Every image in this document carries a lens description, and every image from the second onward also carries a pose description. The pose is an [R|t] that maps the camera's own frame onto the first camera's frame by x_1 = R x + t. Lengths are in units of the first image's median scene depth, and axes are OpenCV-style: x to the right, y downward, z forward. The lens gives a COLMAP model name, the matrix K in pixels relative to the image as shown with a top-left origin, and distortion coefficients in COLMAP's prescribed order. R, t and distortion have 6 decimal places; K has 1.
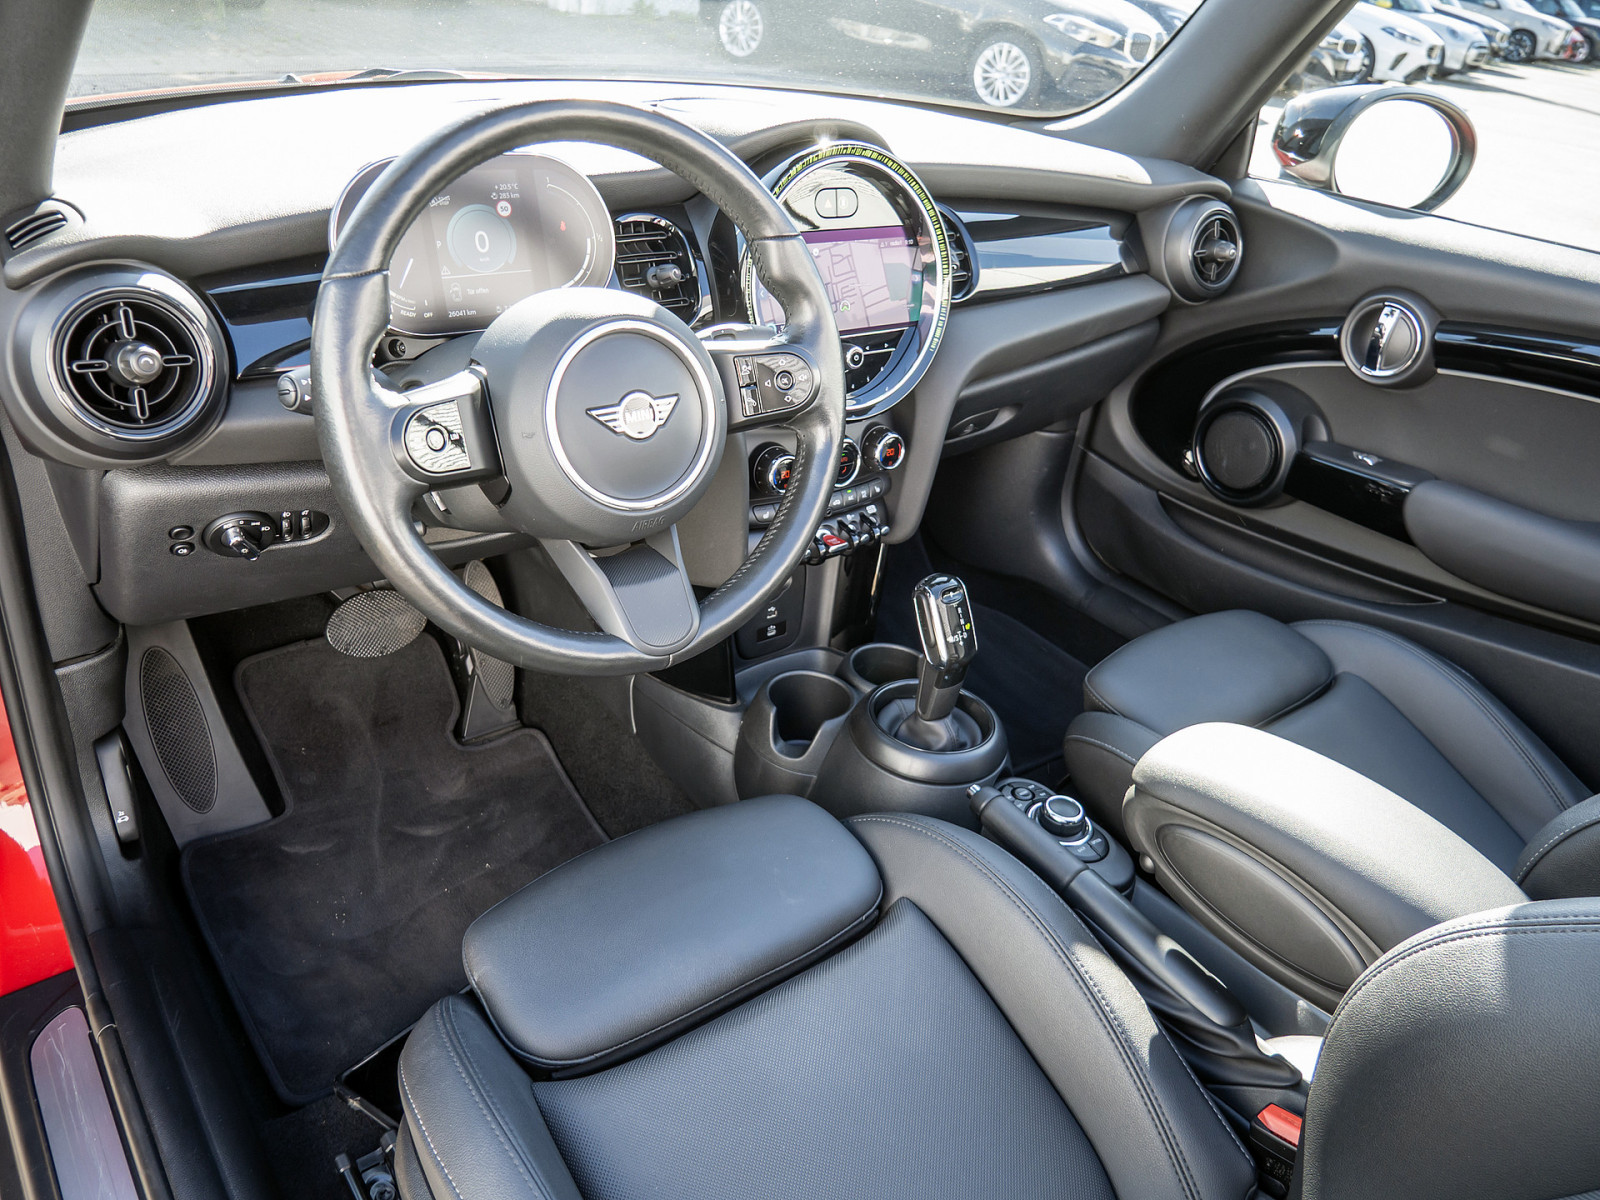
lens RADIAL K [[1173.9, 0, 800.0], [0, 1173.9, 600.0], [0, 0, 1]] dist [-0.071009, 0.035842]
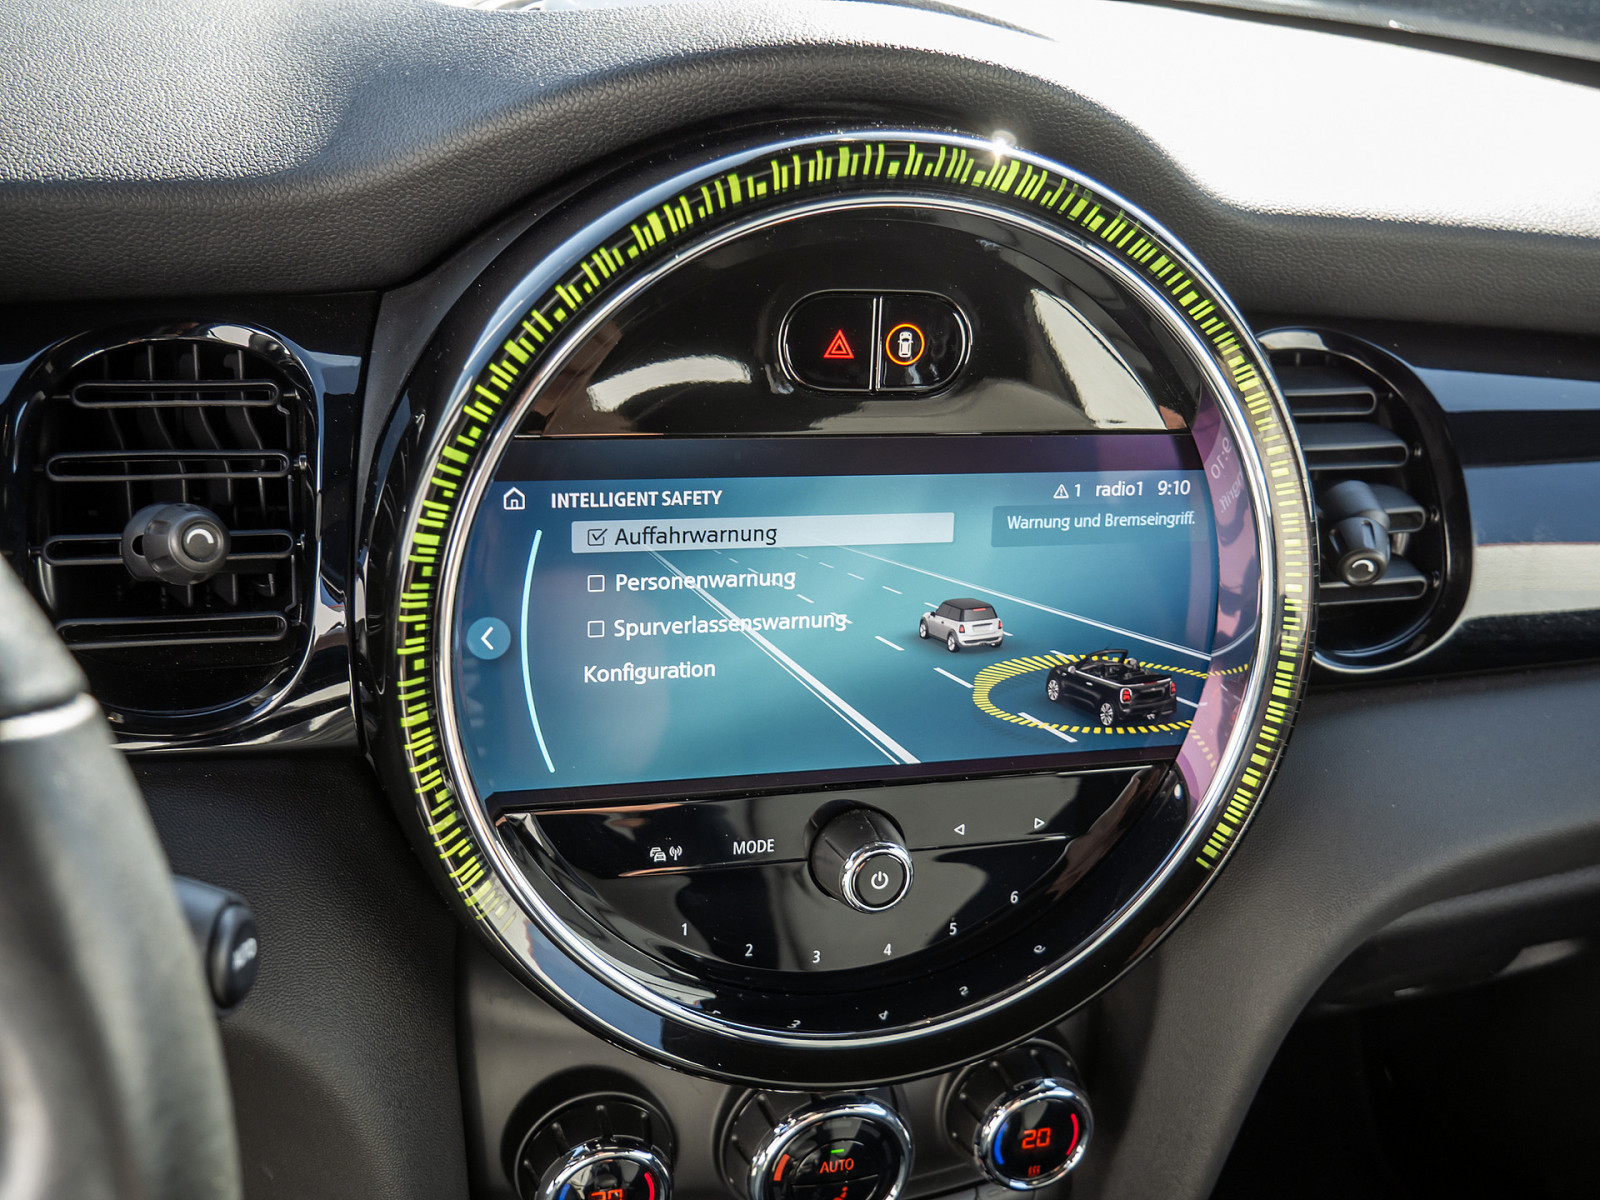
lens RADIAL K [[1629.3, 0, 800.0], [0, 1629.3, 600.0], [0, 0, 1]] dist [0.007934, 0.023443]
pose [[0.927263, 0.161832, -0.337628, 0.147703], [-0.189541, 0.980571, -0.050548, -0.241126], [0.322888, 0.110866, 0.939921, 0.592427]]
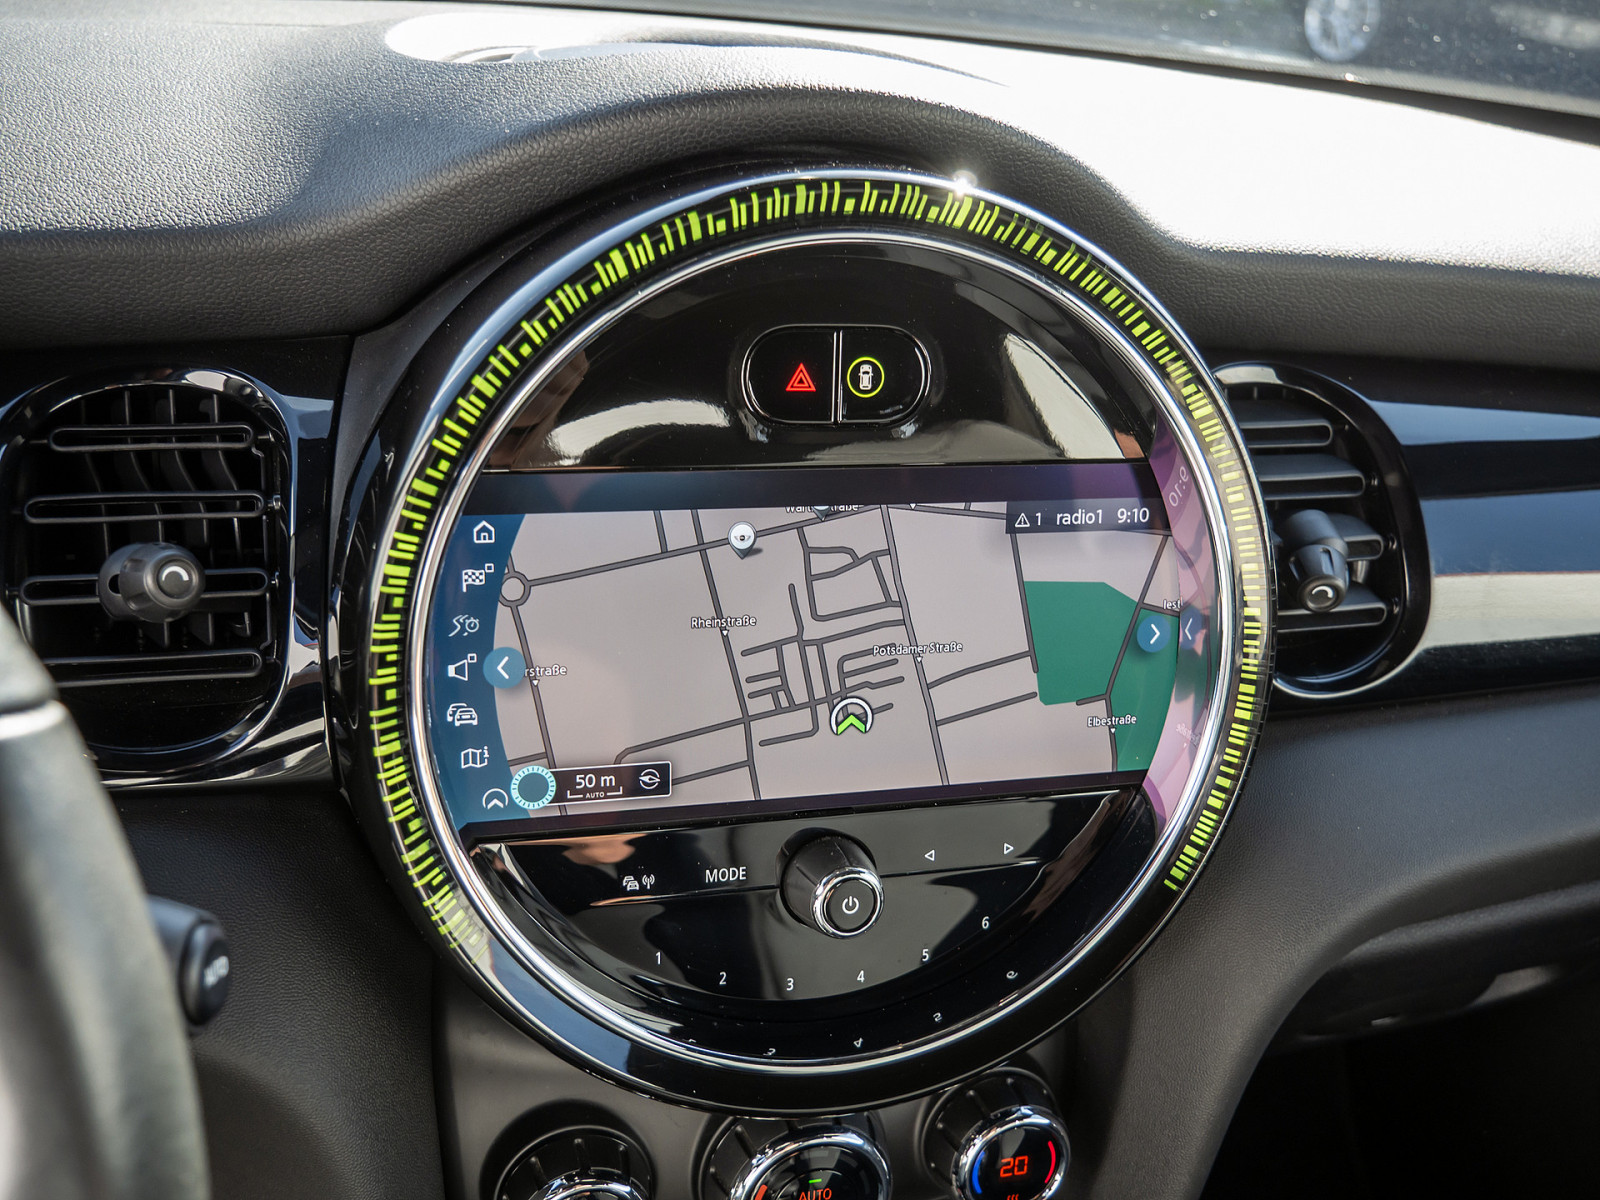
lens RADIAL K [[1628.2, 0, 800.3], [0, 1628.2, 608.8], [0, 0, 1]] dist [0.007637, 0.021758]
pose [[0.931979, 0.134754, -0.336536, 0.156051], [-0.173181, 0.981061, -0.086765, -0.232990], [0.318471, 0.139145, 0.937665, 0.589052]]
